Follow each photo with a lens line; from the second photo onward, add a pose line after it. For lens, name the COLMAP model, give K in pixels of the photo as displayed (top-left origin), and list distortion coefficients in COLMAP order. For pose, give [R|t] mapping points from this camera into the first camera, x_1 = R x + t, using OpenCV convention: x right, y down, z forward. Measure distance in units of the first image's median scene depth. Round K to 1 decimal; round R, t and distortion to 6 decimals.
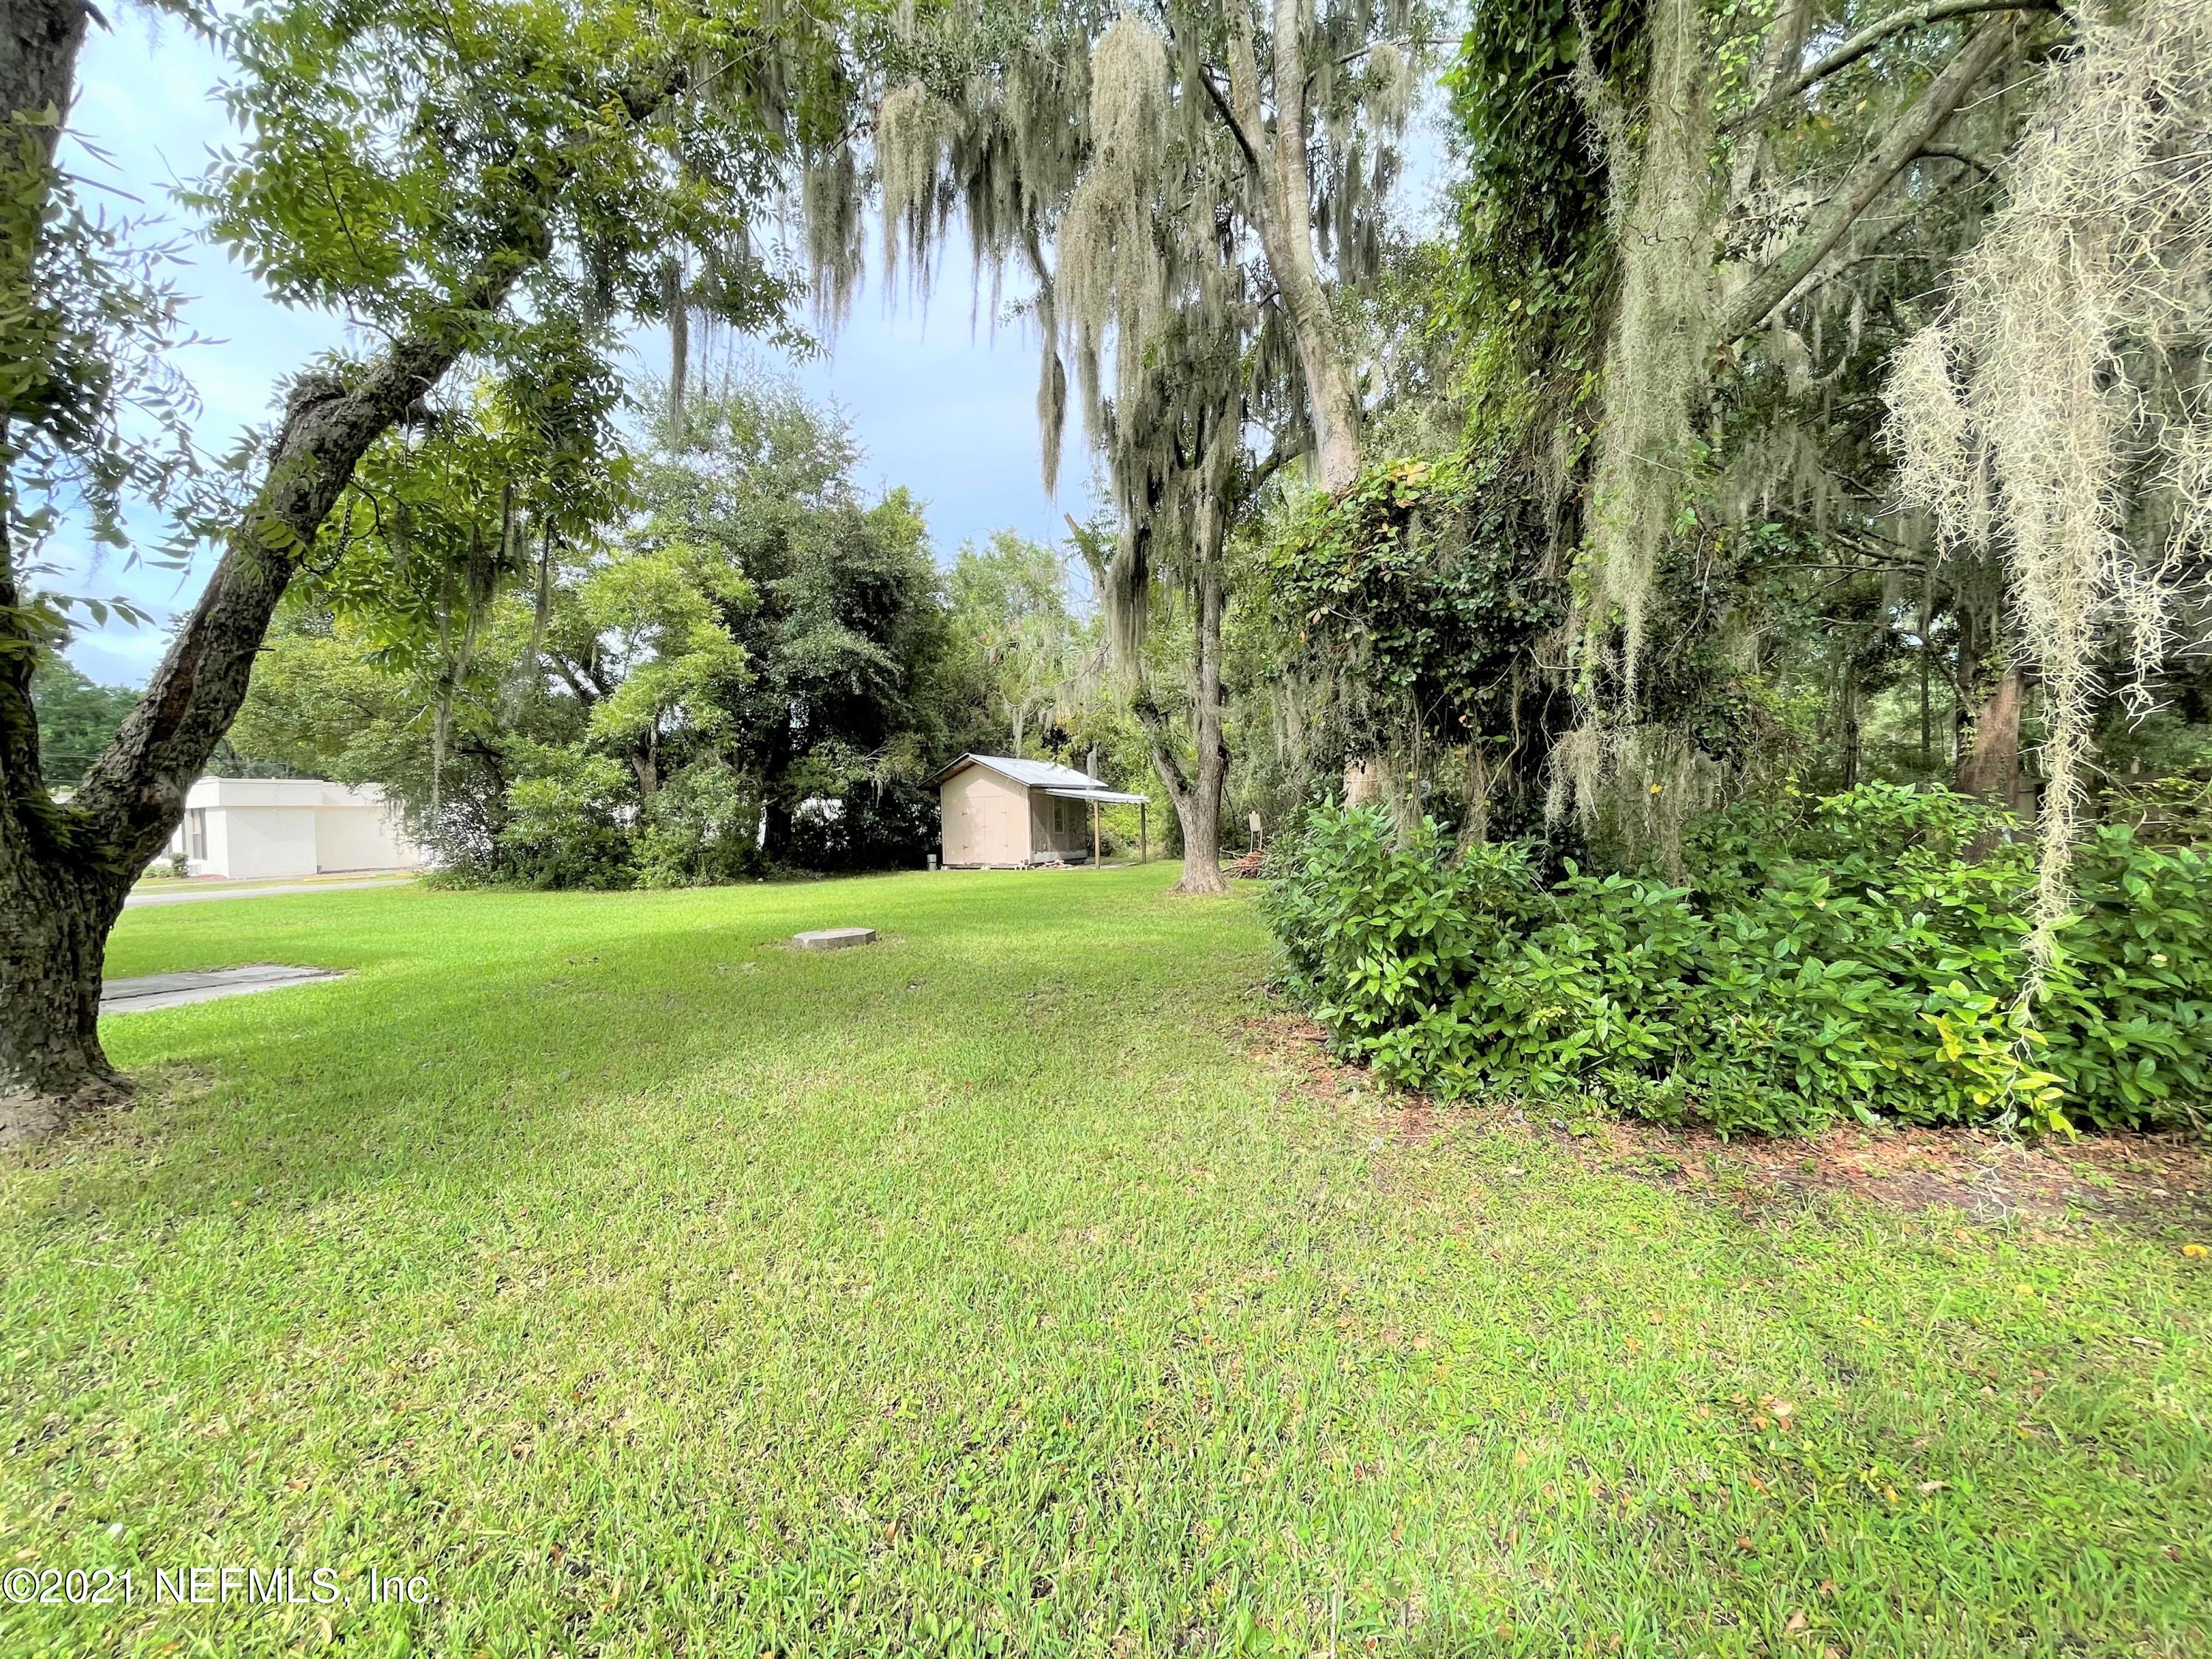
lens RADIAL K [[898.3, 0, 1109.9], [0, 898.3, 836.6], [0, 0, 1]] dist [0.003979, 0.000122]
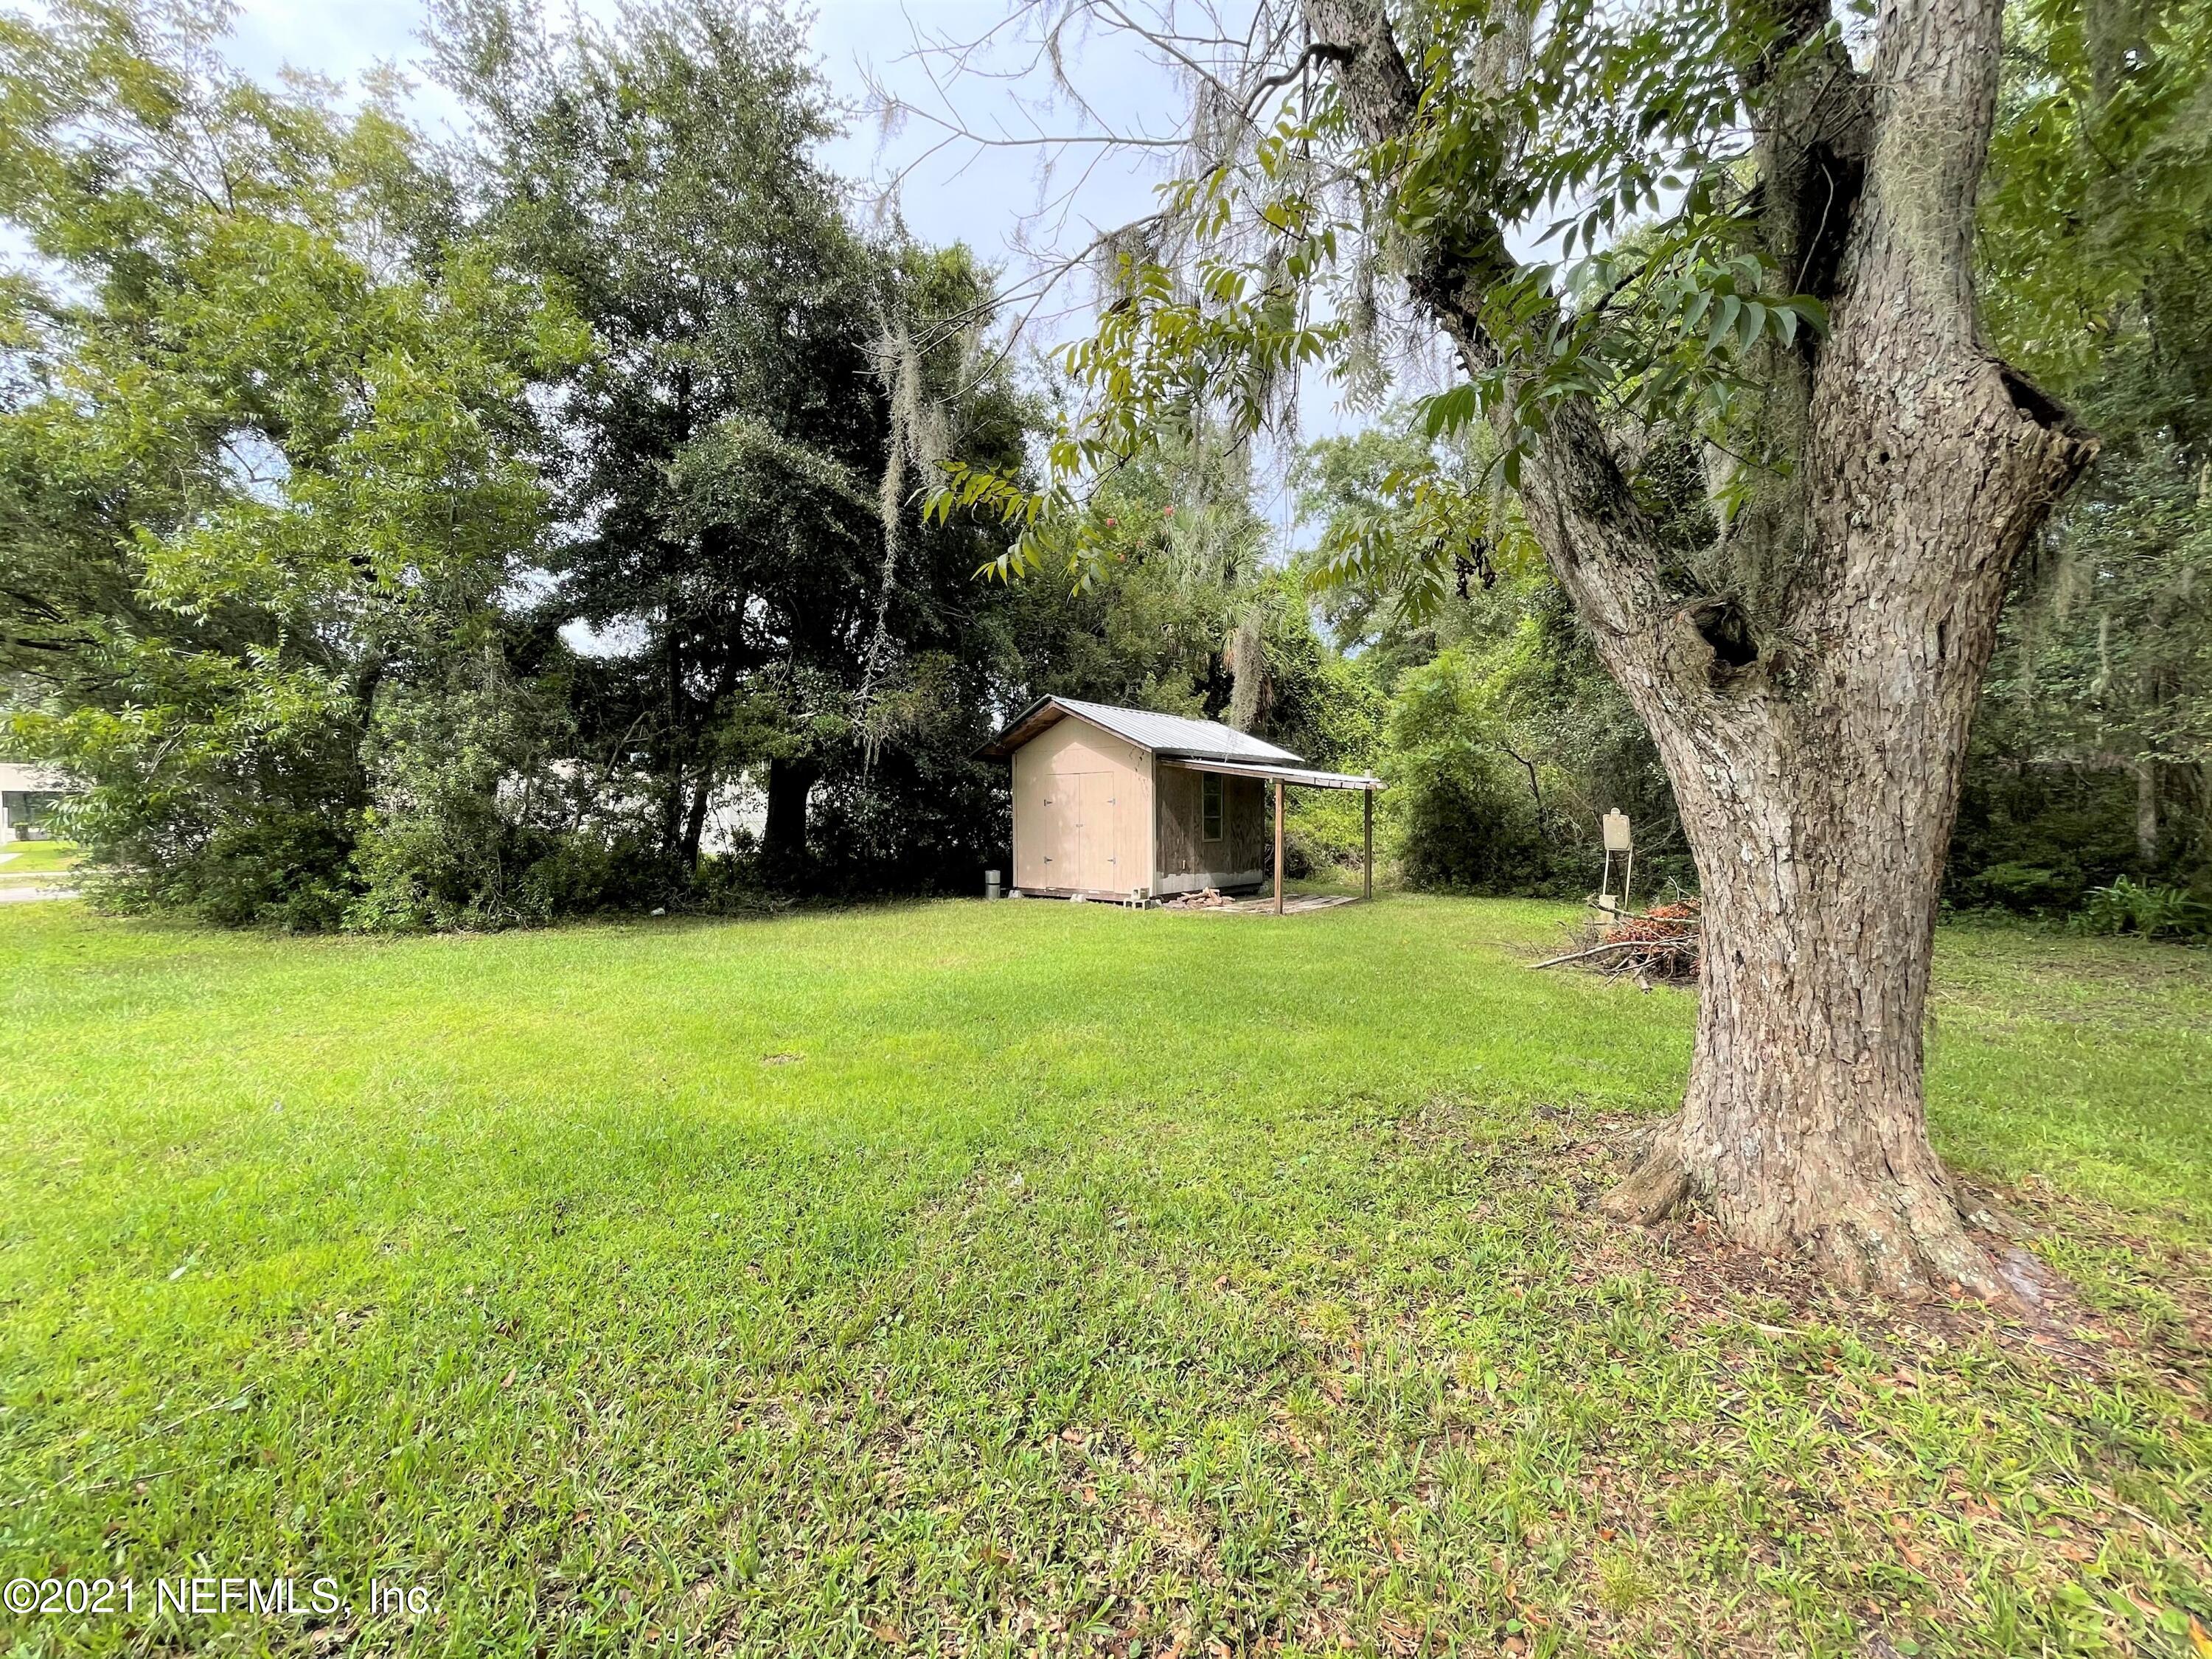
lens RADIAL K [[898.3, 0, 1114.3], [0, 898.3, 822.6], [0, 0, 1]] dist [0.003979, 0.000122]
pose [[0.977684, 0.023008, -0.208817, 0.000306], [-0.025430, 0.999637, -0.008921, -0.008218], [0.208536, 0.014033, 0.977914, 0.454237]]
